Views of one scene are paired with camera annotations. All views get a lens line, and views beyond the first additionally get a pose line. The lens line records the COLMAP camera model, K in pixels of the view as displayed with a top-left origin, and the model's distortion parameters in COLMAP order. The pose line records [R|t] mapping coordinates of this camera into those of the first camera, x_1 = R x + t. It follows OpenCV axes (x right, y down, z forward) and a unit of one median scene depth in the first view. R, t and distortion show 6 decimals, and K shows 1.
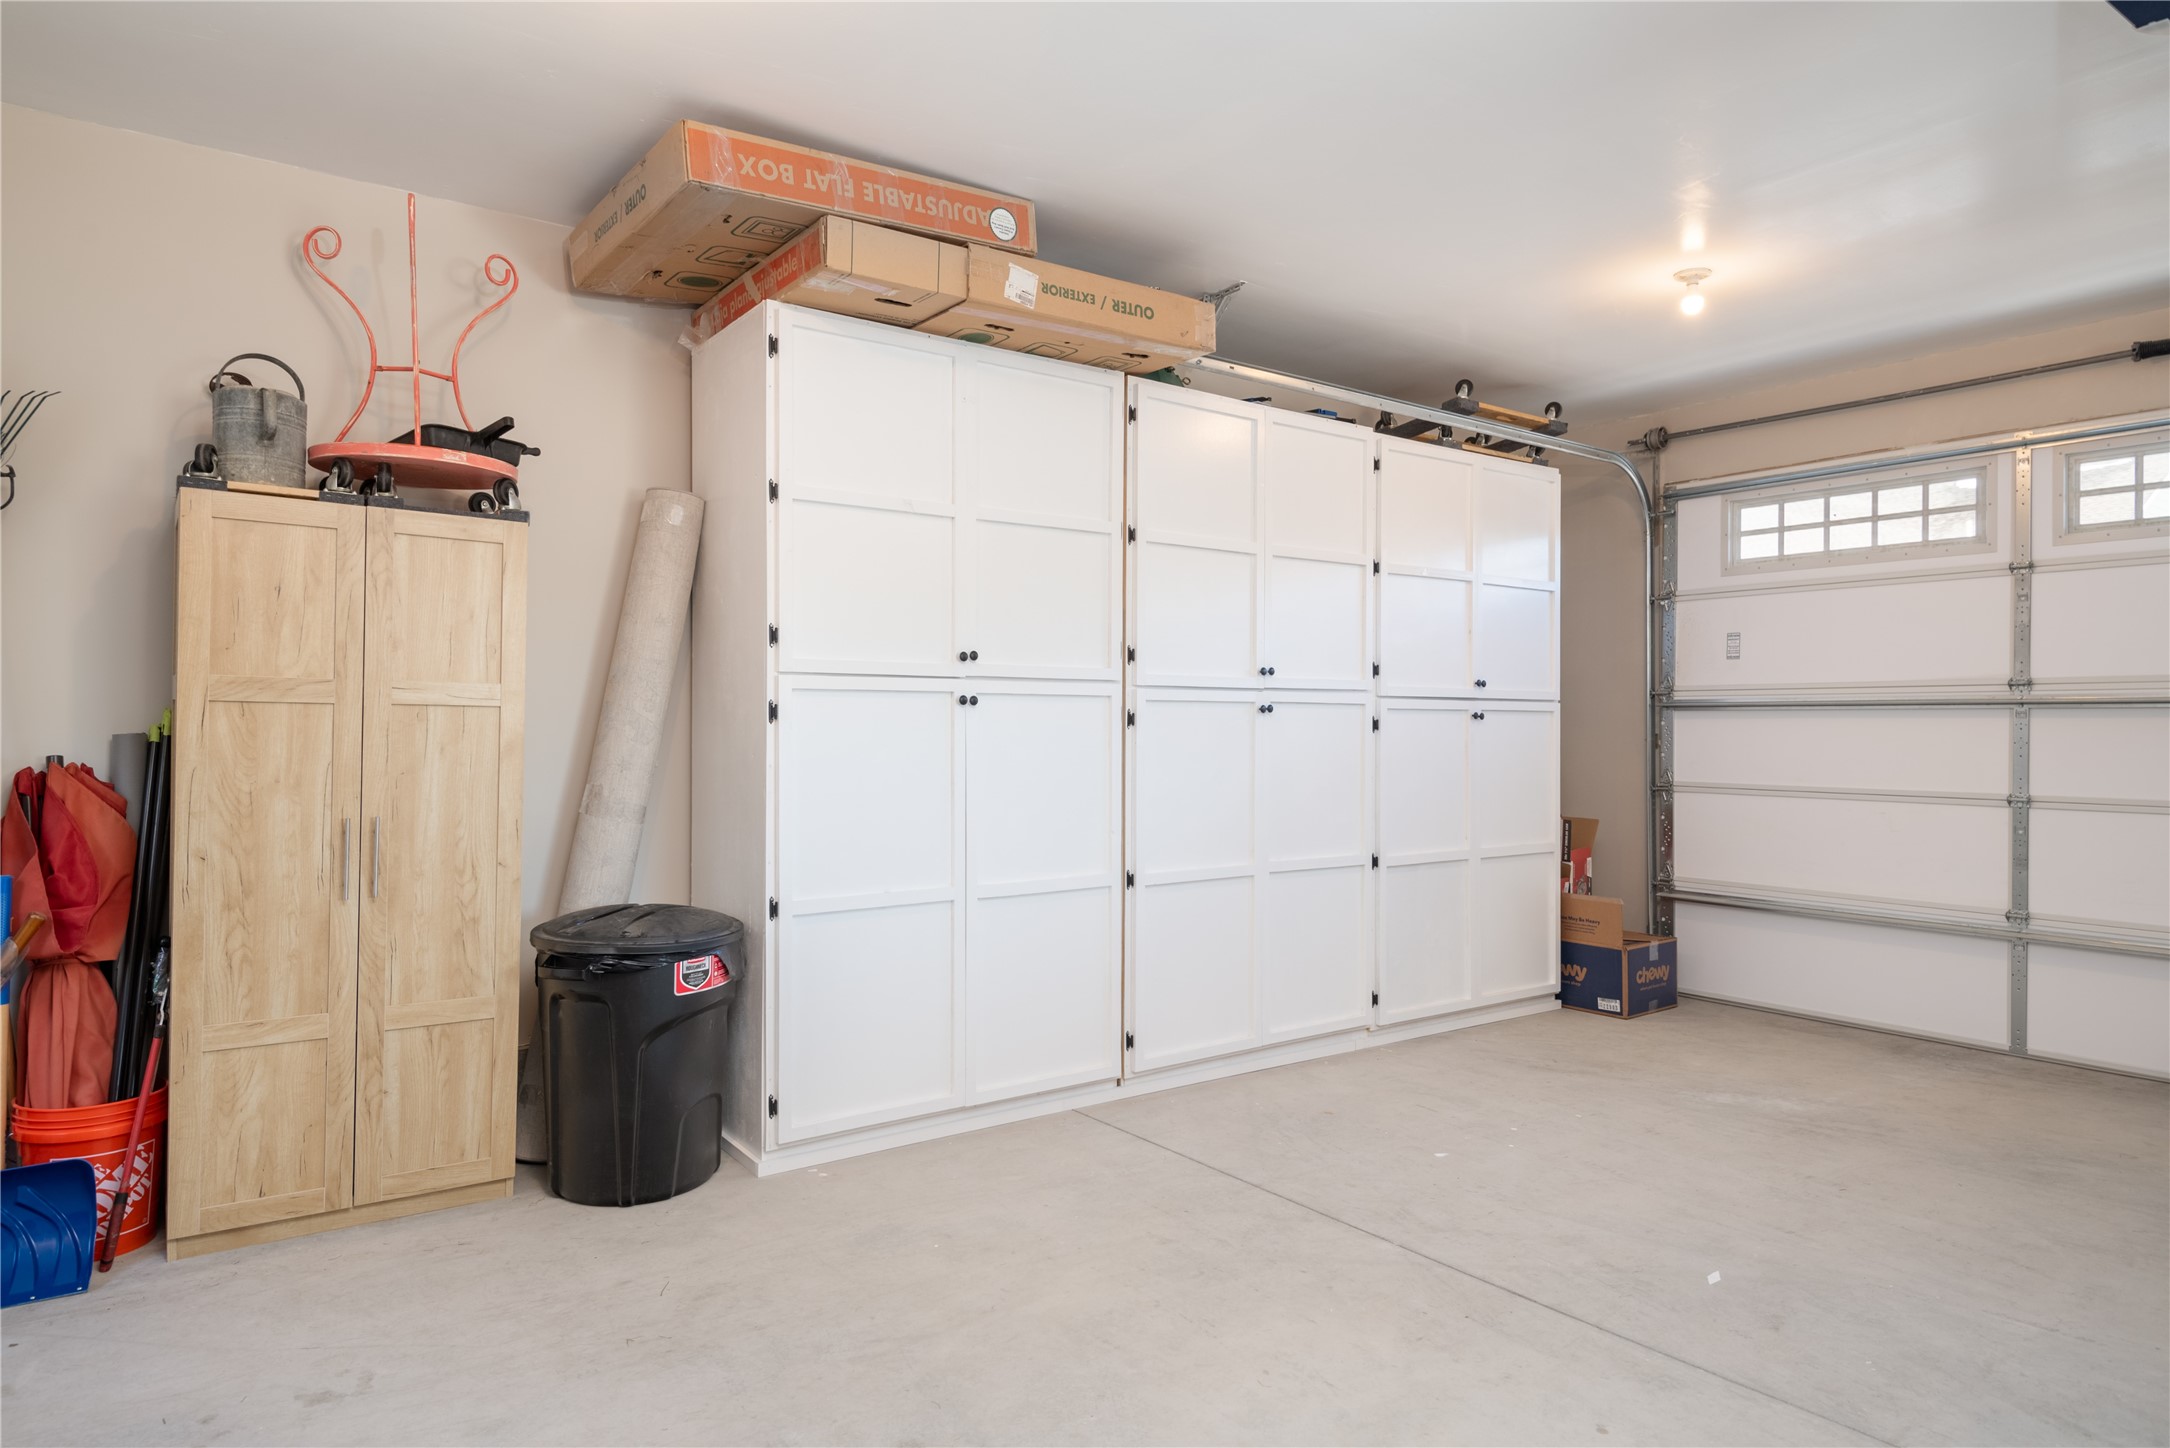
lens RADIAL K [[1280.3, 0, 1085.0], [0, 1280.3, 724.0], [0, 0, 1]] dist [-0.001041, -0.000664]
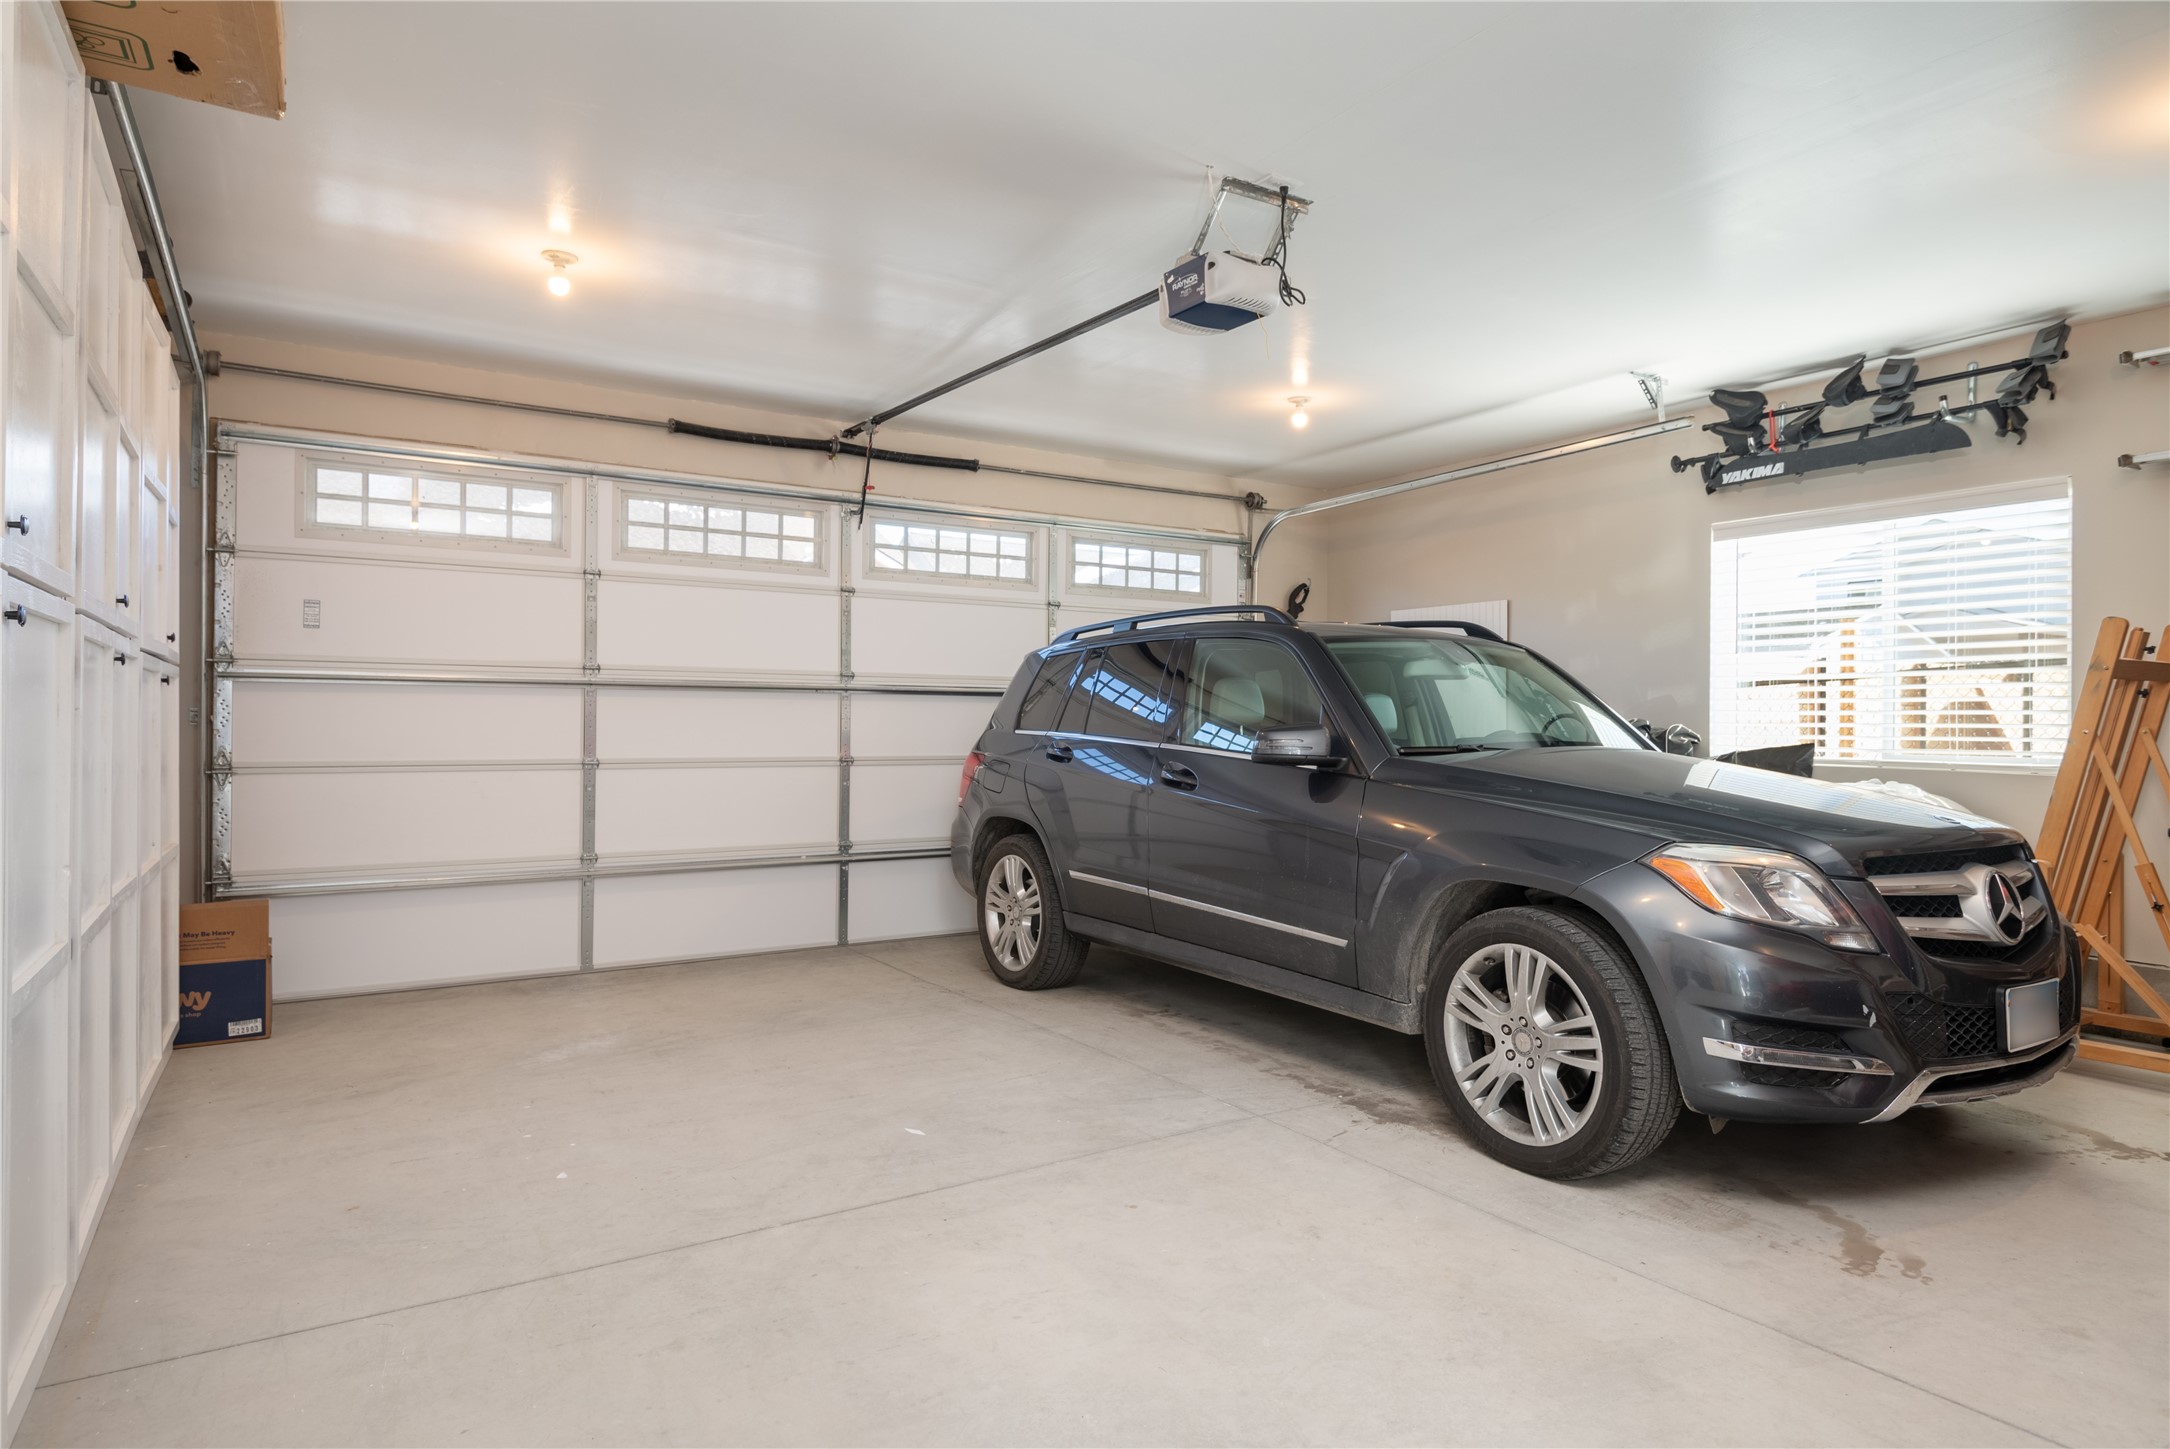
lens RADIAL K [[1246.0, 0, 1085.0], [0, 1246.0, 724.5], [0, 0, 1]] dist [0.016825, -0.000631]
pose [[0.064955, -0.004895, 0.997876, -0.435792], [-0.006981, 0.999961, 0.005360, 0.012396], [-0.997864, -0.007314, 0.064918, 0.449847]]
